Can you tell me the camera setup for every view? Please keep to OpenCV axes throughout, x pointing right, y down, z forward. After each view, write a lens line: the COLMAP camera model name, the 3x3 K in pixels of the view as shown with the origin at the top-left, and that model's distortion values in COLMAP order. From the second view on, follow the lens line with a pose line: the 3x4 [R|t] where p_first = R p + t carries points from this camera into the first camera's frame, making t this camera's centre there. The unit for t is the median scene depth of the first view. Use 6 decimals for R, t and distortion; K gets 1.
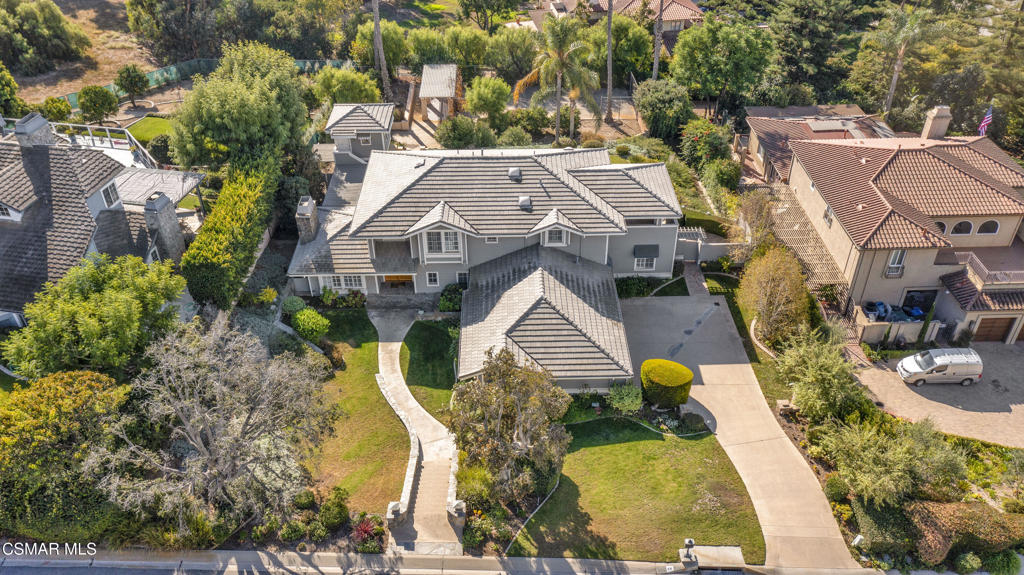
lens RADIAL K [[816.8, 0, 512.0], [0, 816.8, 287.5], [0, 0, 1]] dist [-0.001085, 0.015677]
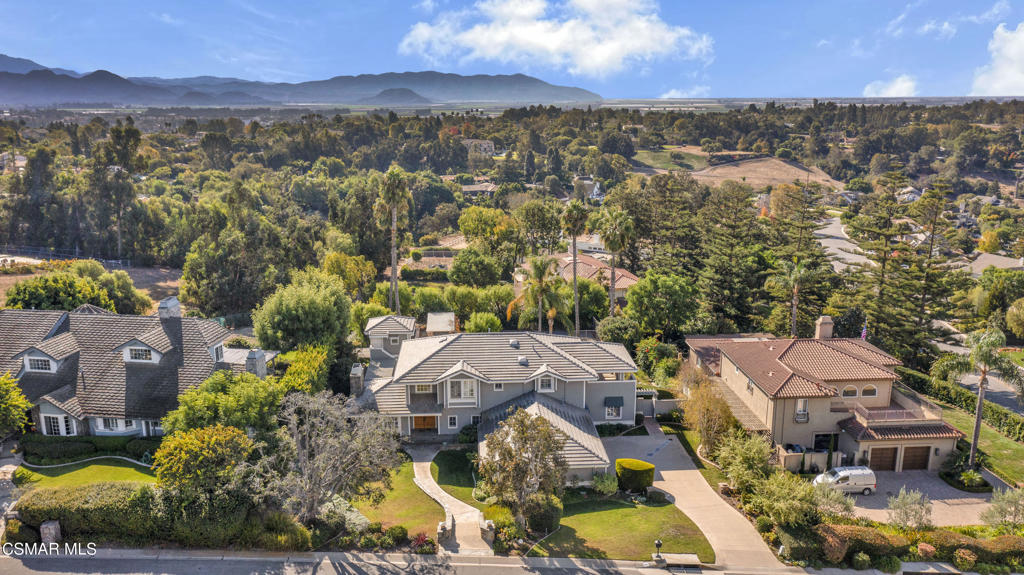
lens RADIAL K [[816.8, 0, 512.0], [0, 816.8, 287.5], [0, 0, 1]] dist [-0.001085, 0.015677]
pose [[0.998952, -0.005243, 0.045473, -0.062705], [0.022443, 0.921928, -0.386712, 0.307525], [-0.039895, 0.387327, 0.921079, -0.297231]]
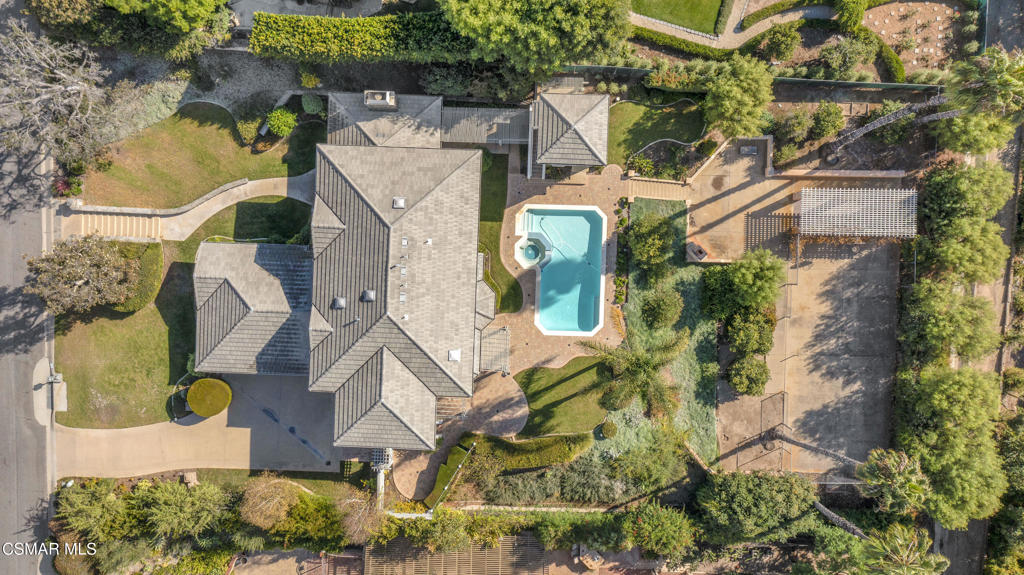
lens RADIAL K [[816.8, 0, 512.0], [0, 816.8, 287.5], [0, 0, 1]] dist [-0.001085, 0.015677]
pose [[-0.051126, 0.998252, 0.029638, -0.048791], [-0.581662, -0.053888, 0.811643, -1.110510], [0.811822, 0.024256, 0.583401, 0.545887]]
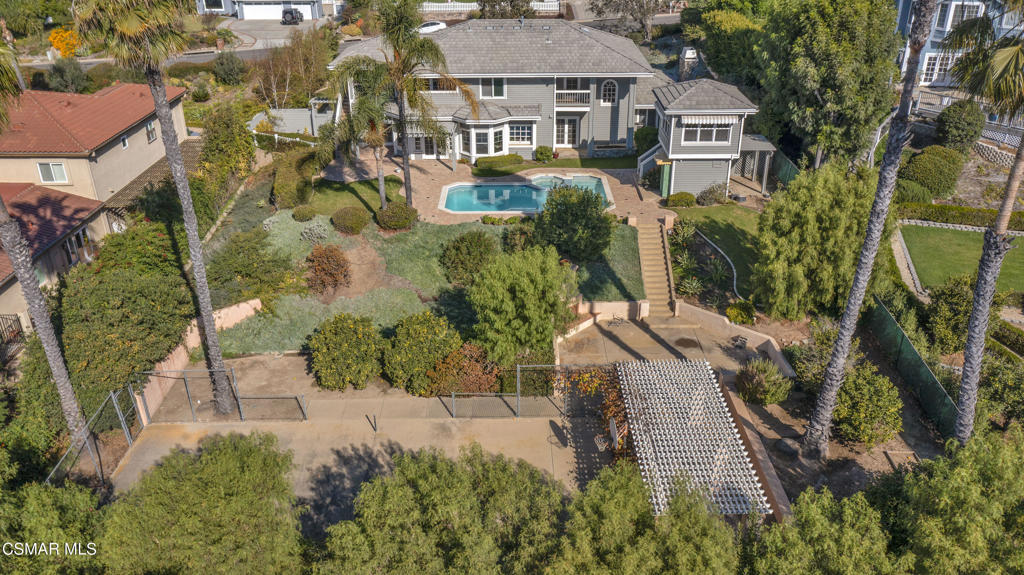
lens RADIAL K [[816.8, 0, 512.0], [0, 816.8, 287.5], [0, 0, 1]] dist [-0.001085, 0.015677]
pose [[-0.999639, 0.002031, 0.026797, -0.049640], [0.024759, 0.457349, 0.888943, -0.952001], [-0.010450, 0.889285, -0.457234, 1.797688]]
